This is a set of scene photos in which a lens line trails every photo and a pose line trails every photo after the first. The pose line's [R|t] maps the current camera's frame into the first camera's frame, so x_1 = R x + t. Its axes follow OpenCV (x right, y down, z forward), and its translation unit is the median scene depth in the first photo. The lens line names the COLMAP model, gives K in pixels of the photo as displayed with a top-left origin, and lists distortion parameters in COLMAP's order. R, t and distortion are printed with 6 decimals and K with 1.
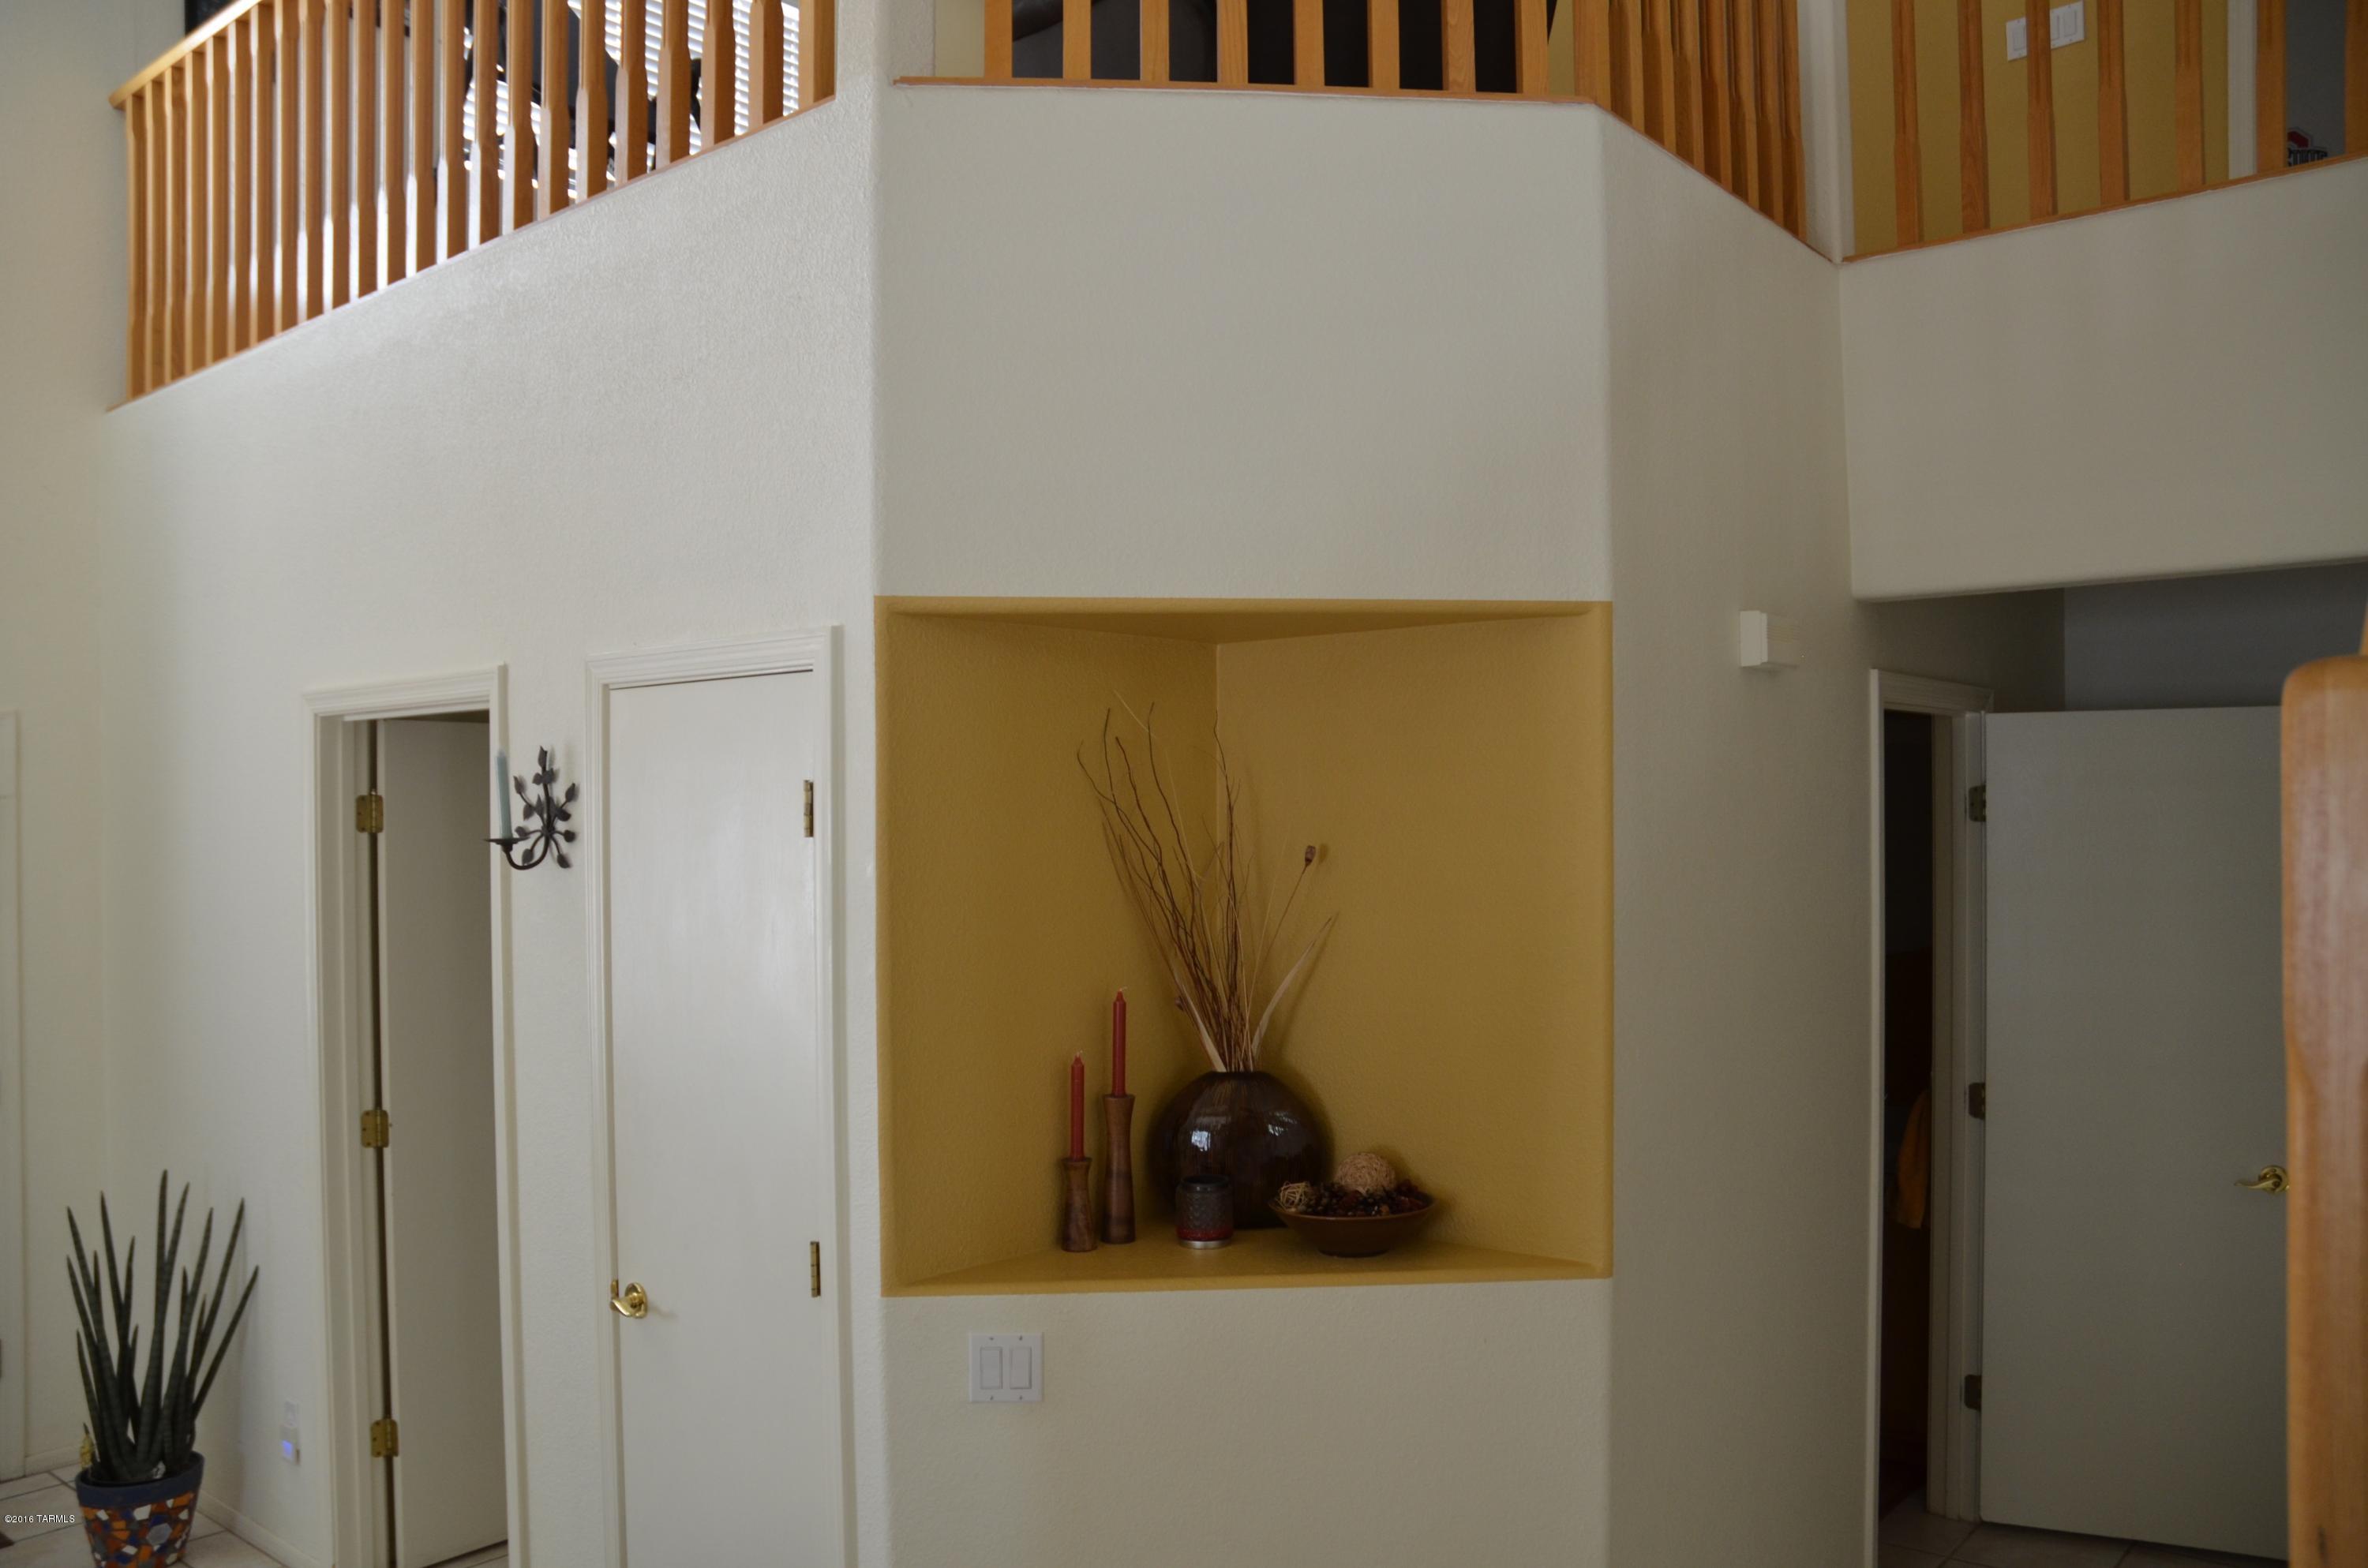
lens RADIAL K [[1849.6, 0, 1198.8], [0, 1849.6, 823.5], [0, 0, 1]] dist [-0.173985, 0.164167]
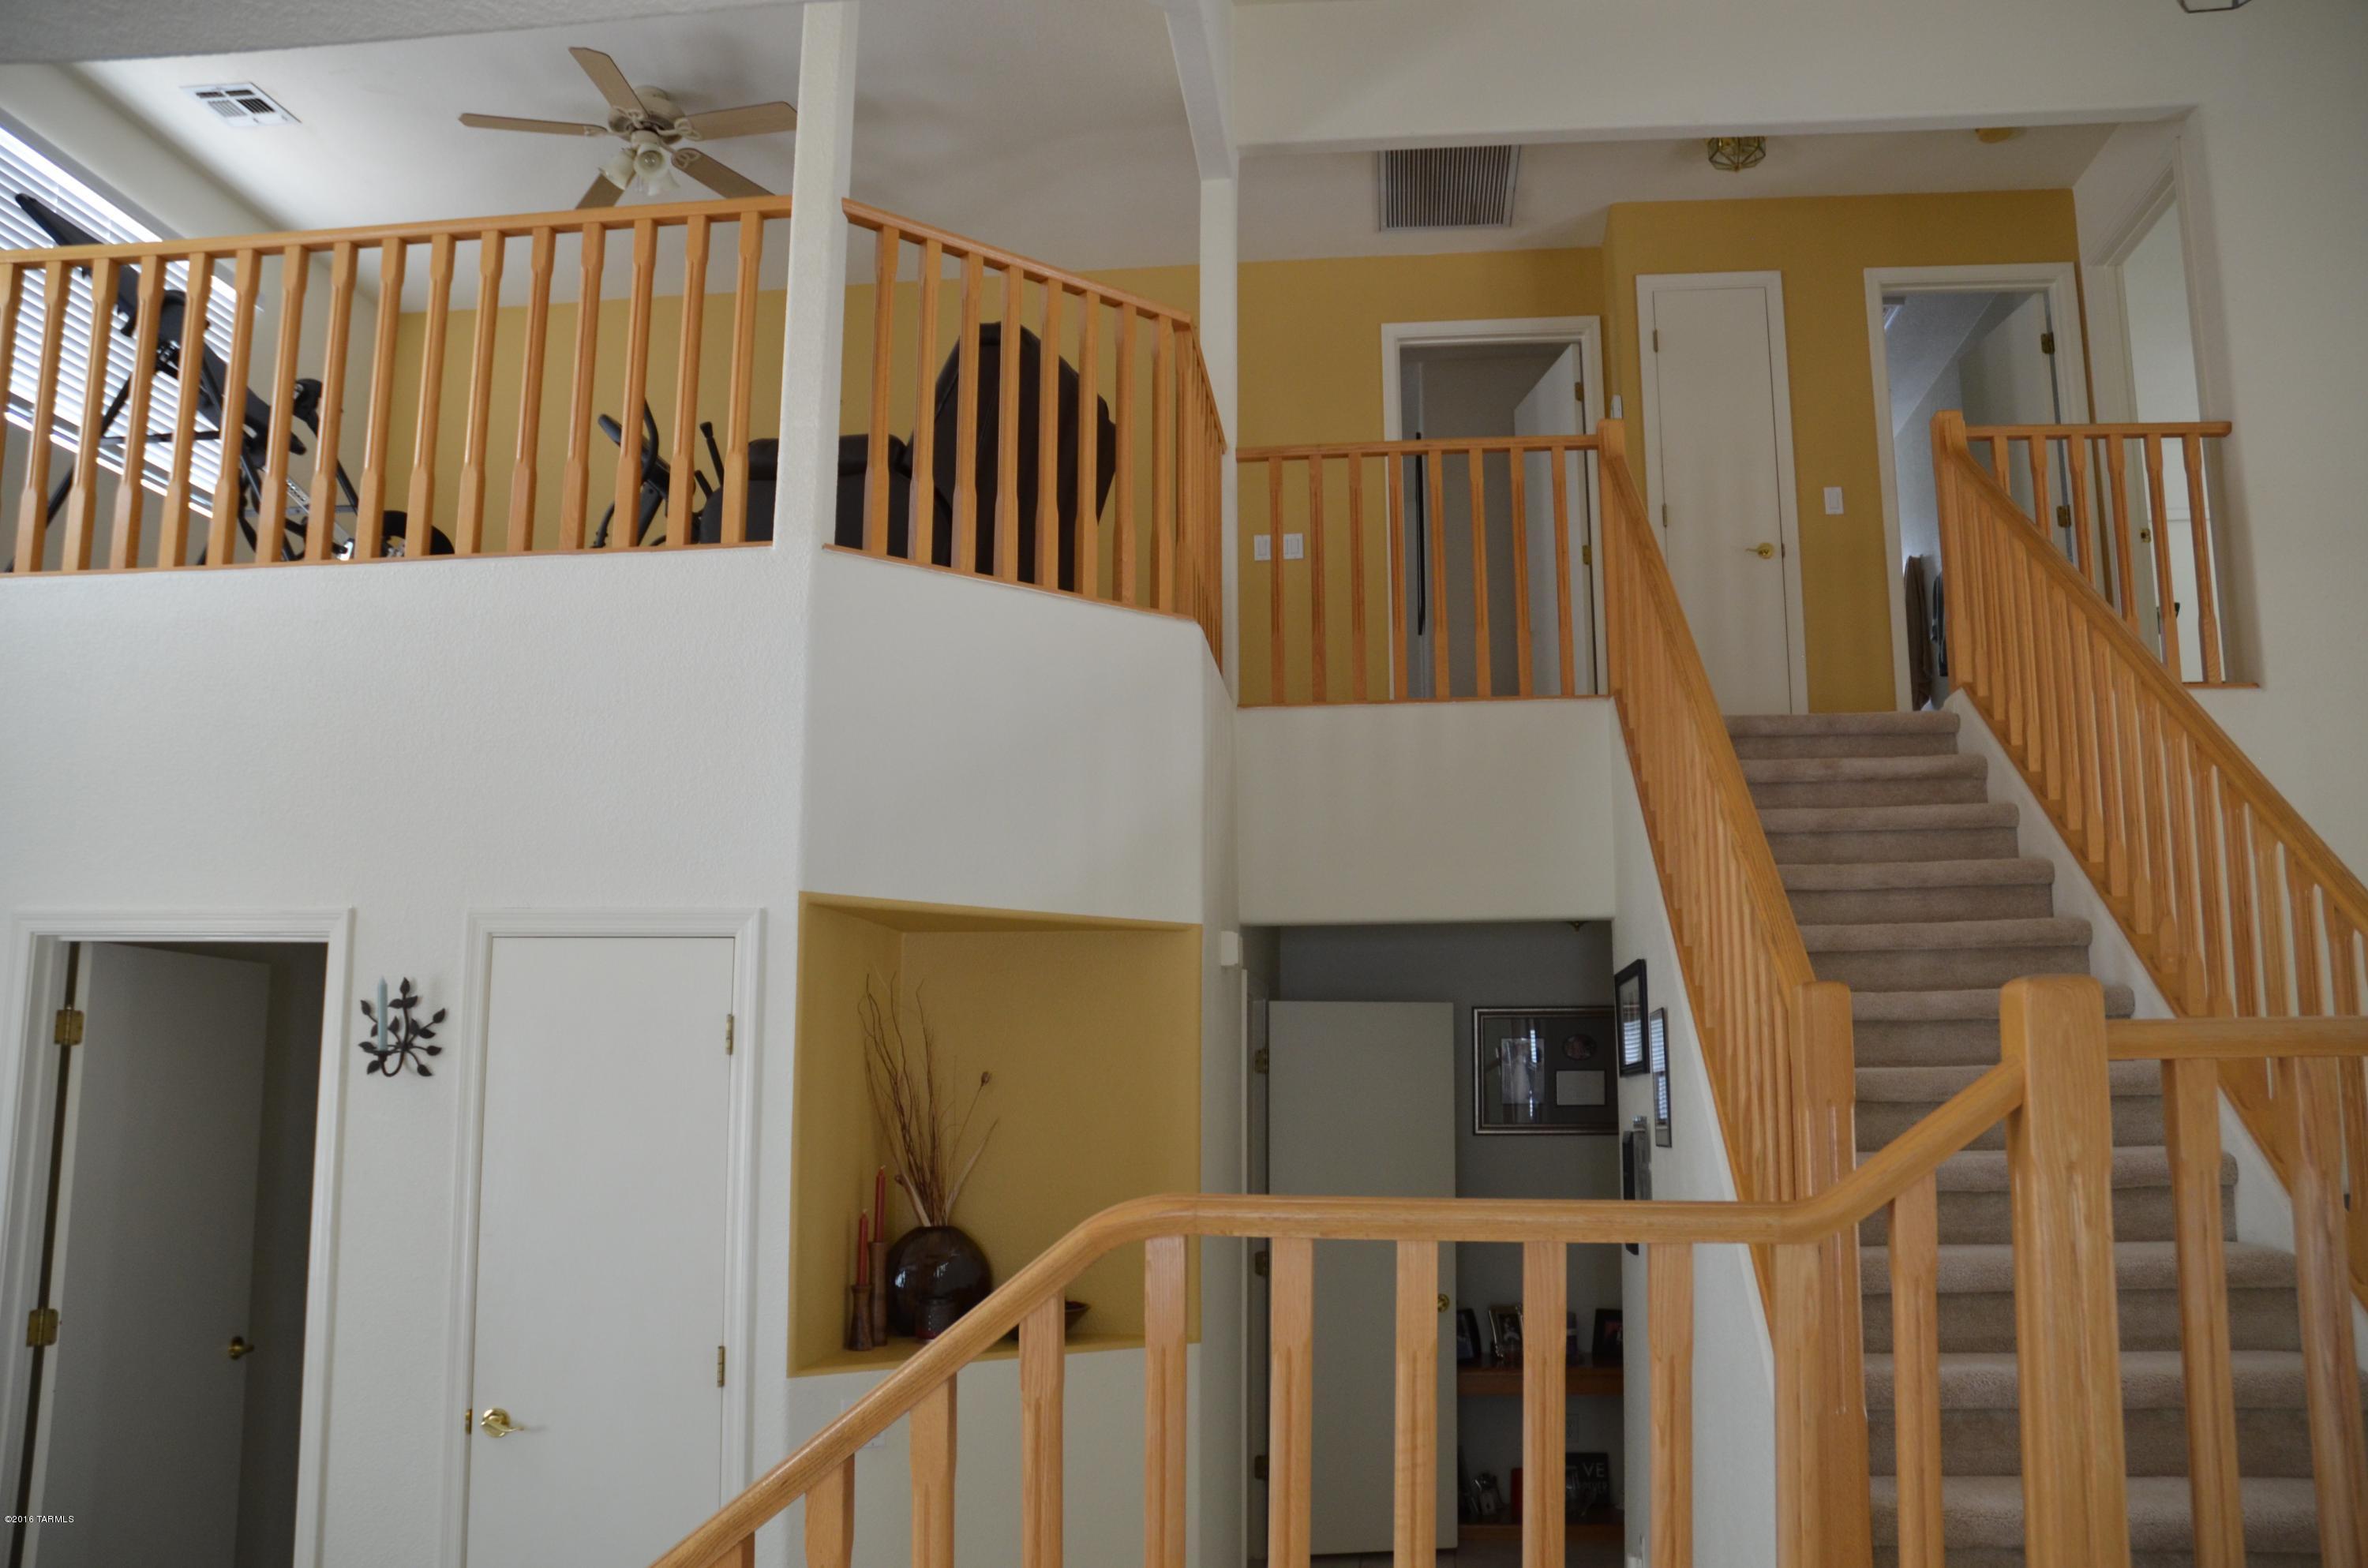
lens RADIAL K [[1829.5, 0, 1191.2], [0, 1829.5, 833.0], [0, 0, 1]] dist [-0.172671, 0.152222]
pose [[0.838857, 0.088109, 0.537174, -0.580130], [-0.009012, 0.988926, -0.148134, 0.035299], [-0.544277, 0.119423, 0.830362, -0.320143]]
